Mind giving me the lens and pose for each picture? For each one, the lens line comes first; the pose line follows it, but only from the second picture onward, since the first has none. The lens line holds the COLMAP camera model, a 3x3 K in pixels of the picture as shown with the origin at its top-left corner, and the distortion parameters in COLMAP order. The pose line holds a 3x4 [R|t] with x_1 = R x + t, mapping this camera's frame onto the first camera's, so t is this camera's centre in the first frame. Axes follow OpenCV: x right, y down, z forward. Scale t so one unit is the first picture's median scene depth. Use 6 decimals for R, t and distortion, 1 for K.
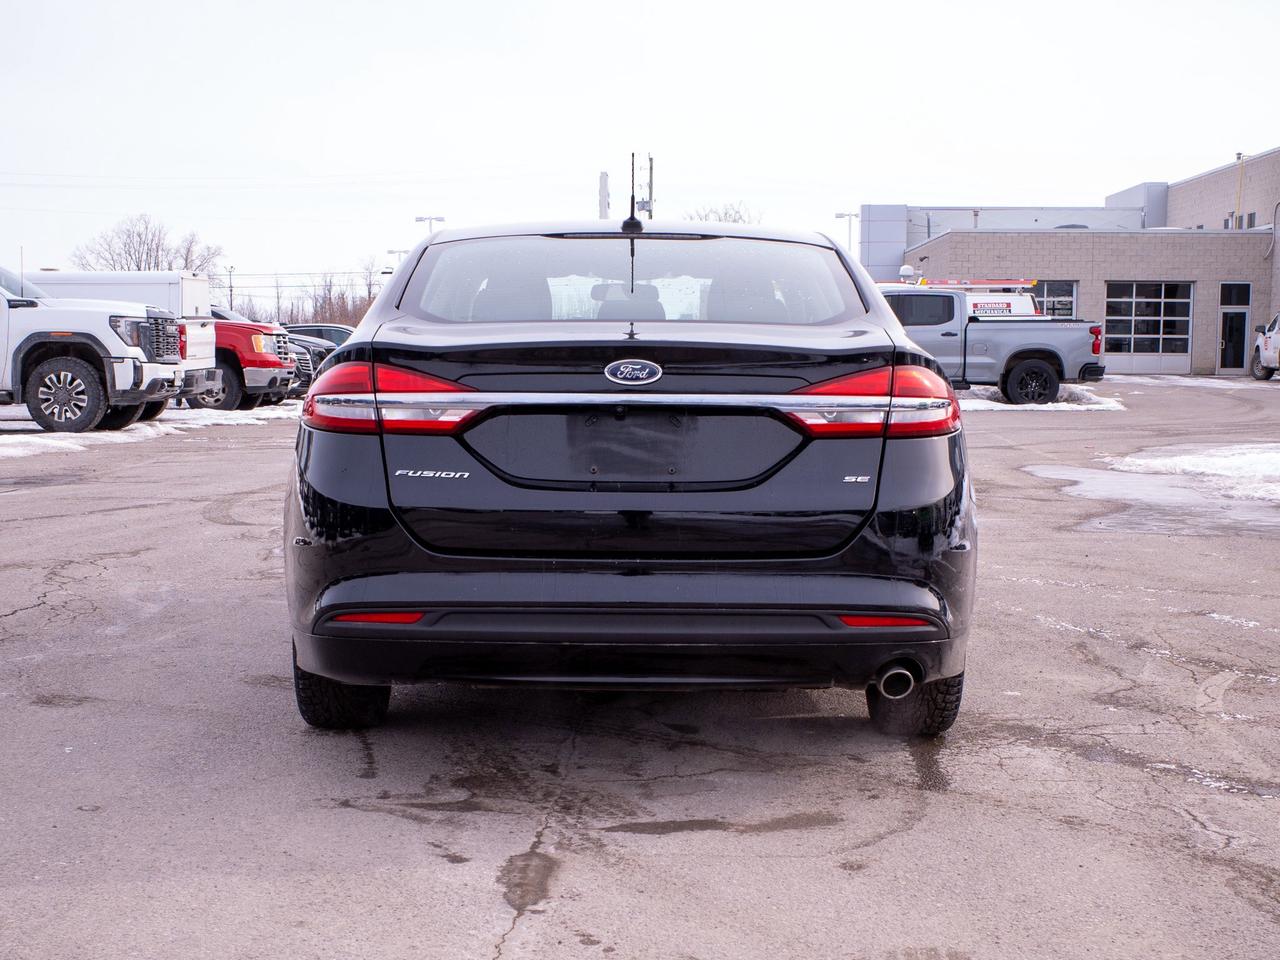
lens RADIAL K [[2012.5, 0, 637.2], [0, 2012.5, 621.6], [0, 0, 1]] dist [-0.056522, 0.104511]
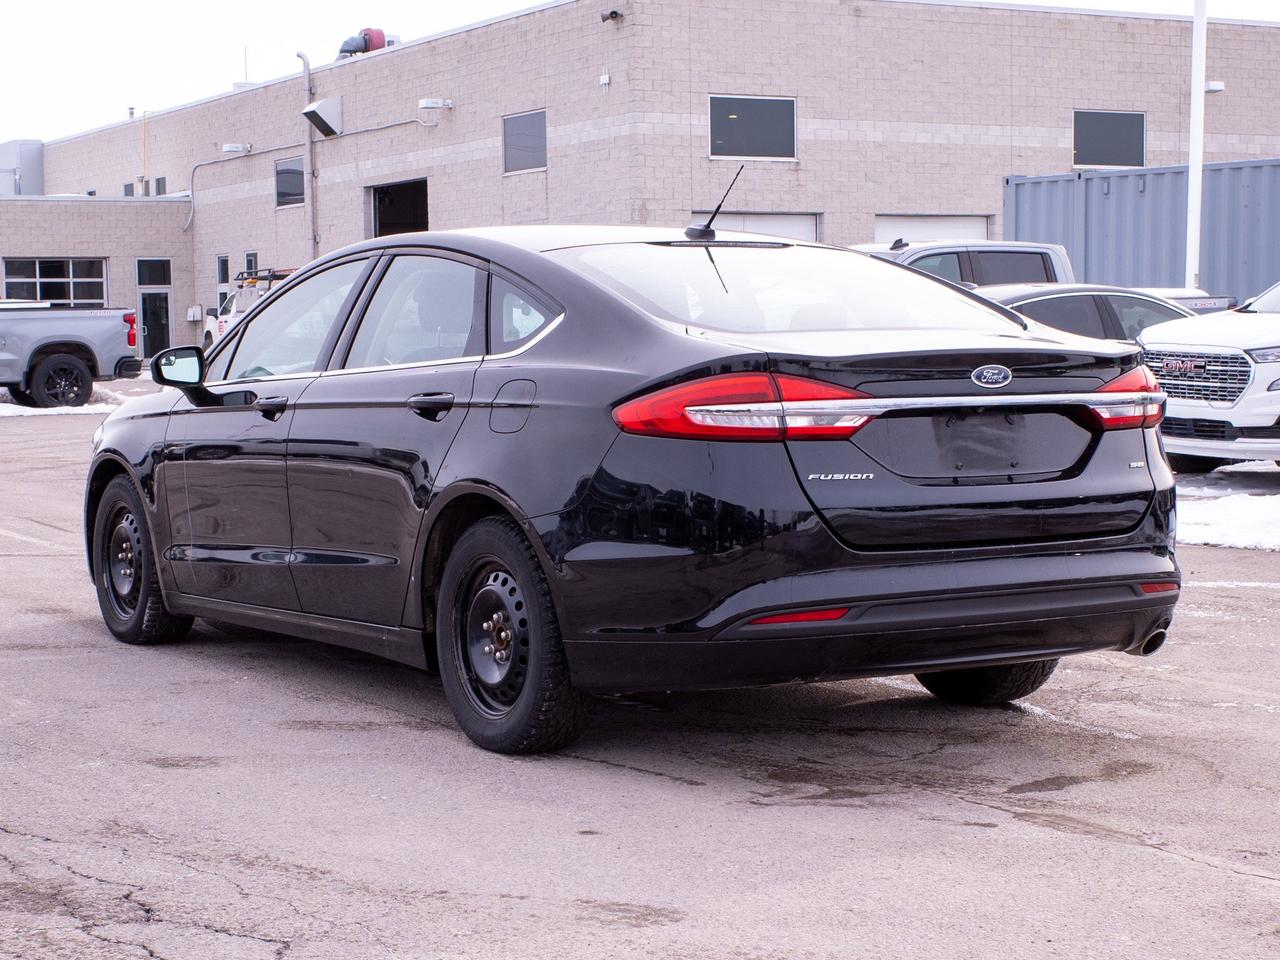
lens RADIAL K [[2475.5, 0, 640.0], [0, 2475.5, 480.0], [0, 0, 1]] dist [-0.133108, 0.155491]
pose [[0.869684, -0.045982, 0.491463, -0.790421], [0.083641, 0.994981, -0.054918, -0.008610], [-0.486471, 0.088868, 0.869165, -0.074260]]
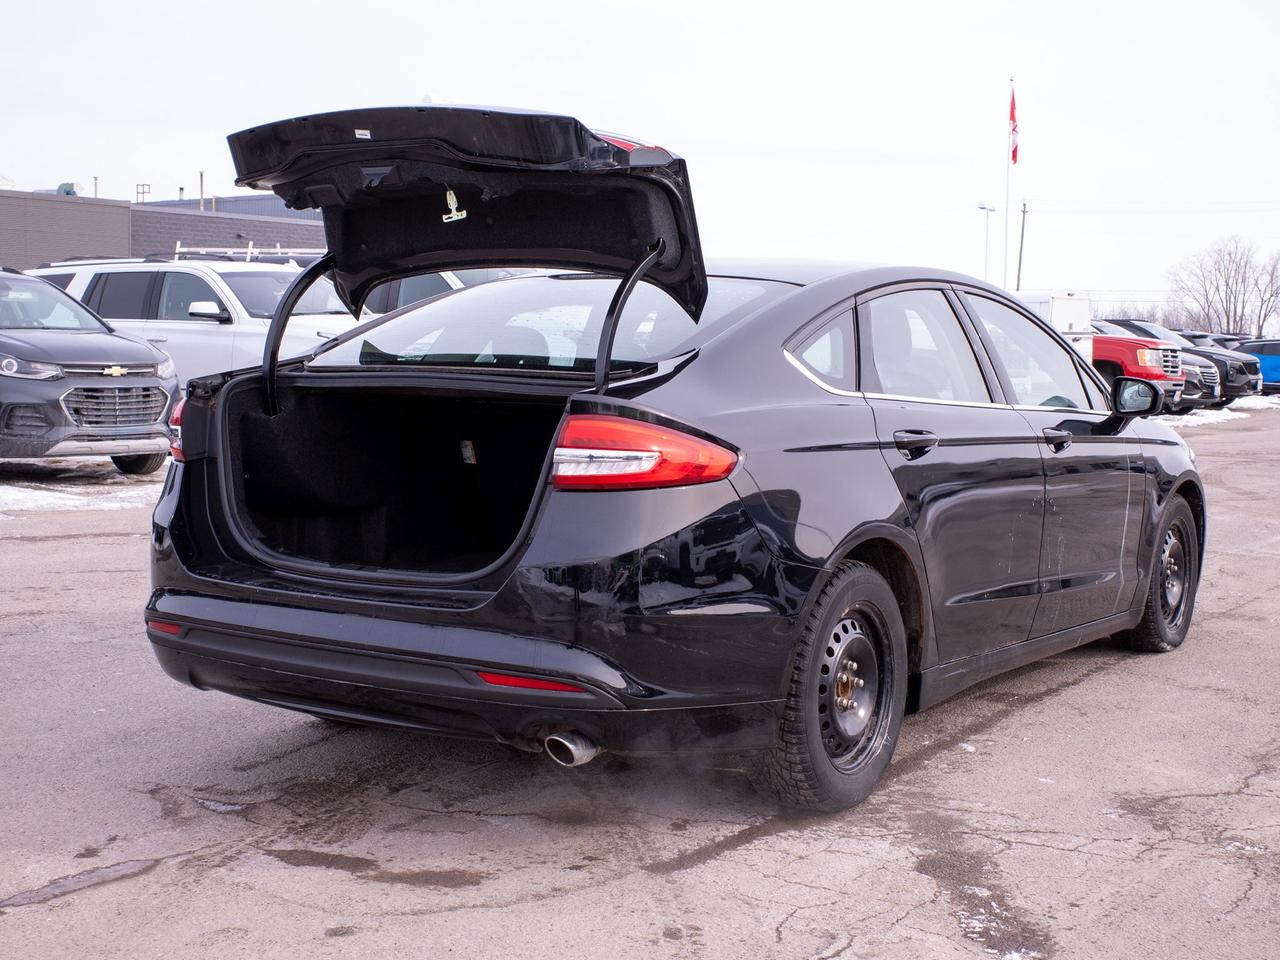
lens RADIAL K [[1798.6, 0, 695.4], [0, 1798.6, 479.1], [0, 0, 1]] dist [-0.054476, 0.003987]
pose [[0.827177, 0.051323, -0.559593, 0.634528], [-0.087295, 0.995467, -0.037738, -0.068354], [0.555120, 0.080066, 0.827908, 0.322169]]
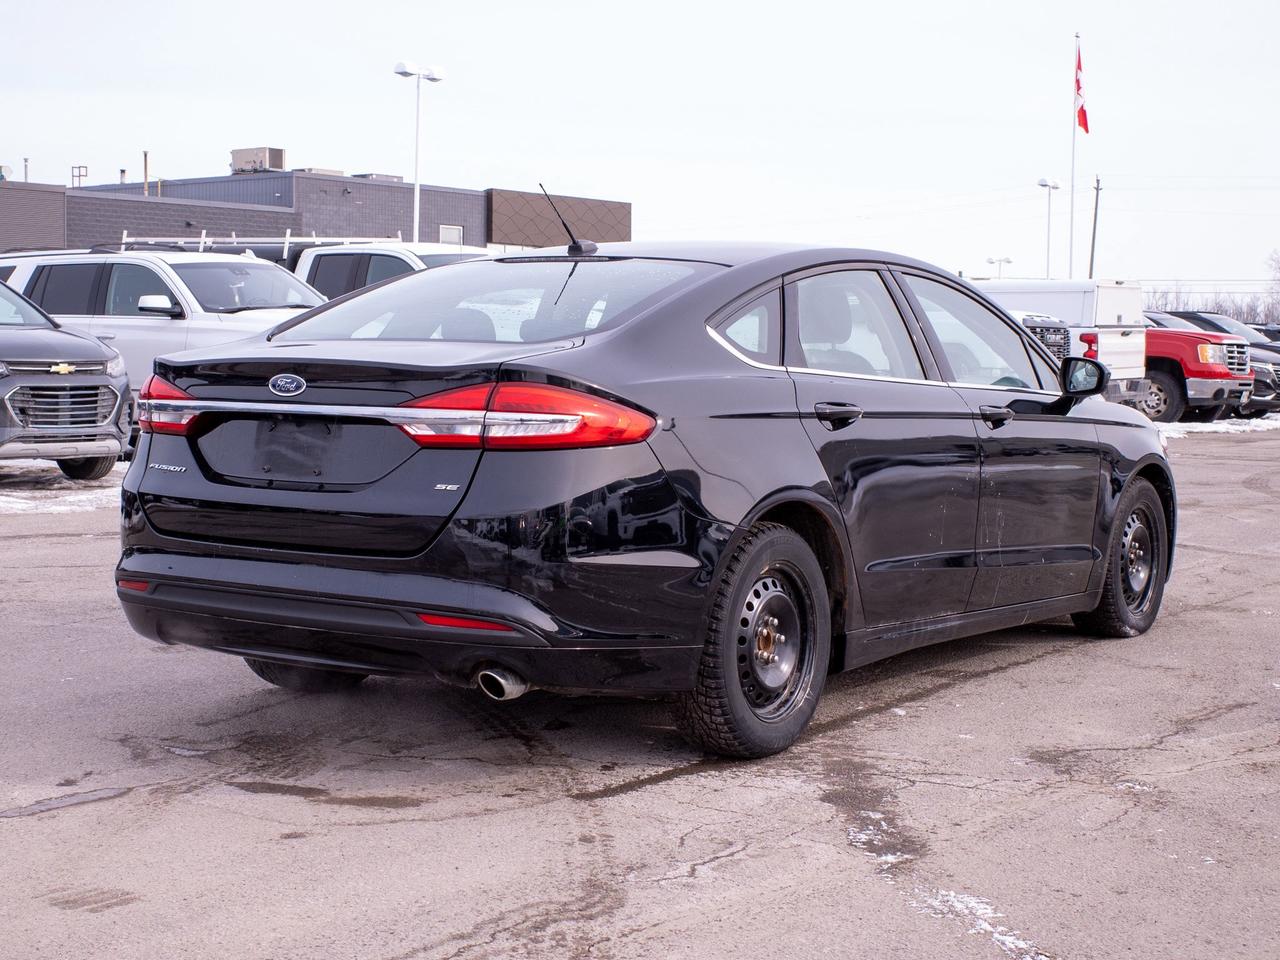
lens RADIAL K [[2152.7, 0, 640.0], [0, 2152.7, 480.0], [0, 0, 1]] dist [-0.026335, -0.304522]
pose [[0.803673, 0.040489, -0.593693, 0.834925], [-0.086101, 0.995096, -0.048689, -0.026703], [0.588810, 0.090247, 0.803218, 0.135546]]
